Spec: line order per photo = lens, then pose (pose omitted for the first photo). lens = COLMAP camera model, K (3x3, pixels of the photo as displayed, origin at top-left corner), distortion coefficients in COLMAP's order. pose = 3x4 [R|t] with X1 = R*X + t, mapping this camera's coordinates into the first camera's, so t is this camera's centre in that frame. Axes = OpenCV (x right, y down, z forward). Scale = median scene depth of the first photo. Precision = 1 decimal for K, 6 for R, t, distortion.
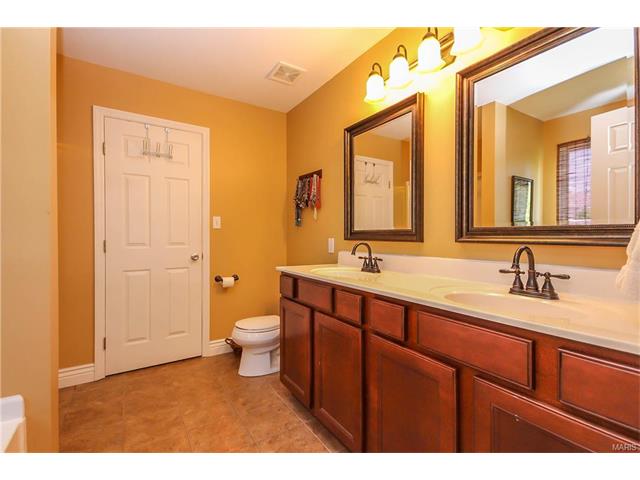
lens RADIAL K [[297.4, 0, 321.7], [0, 297.4, 233.7], [0, 0, 1]] dist [0.019468, -0.003239]
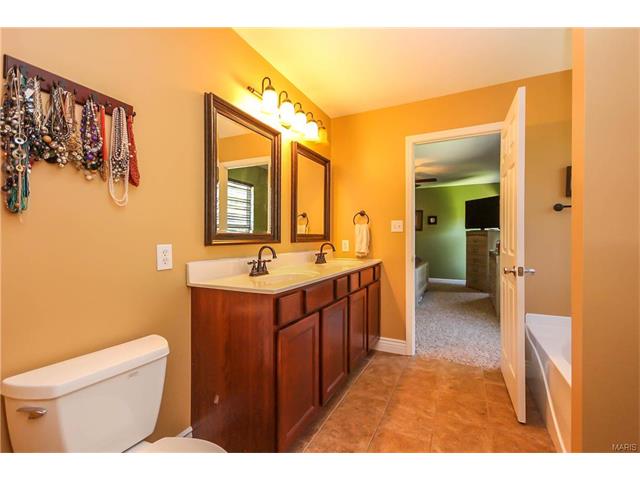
lens RADIAL K [[297.4, 0, 323.0], [0, 297.4, 243.2], [0, 0, 1]] dist [0.019468, -0.003239]
pose [[-0.515052, -0.001993, 0.857156, -0.621683], [0.010816, 0.999903, 0.008824, 0.010851], [-0.857091, 0.013816, -0.514981, 1.027942]]
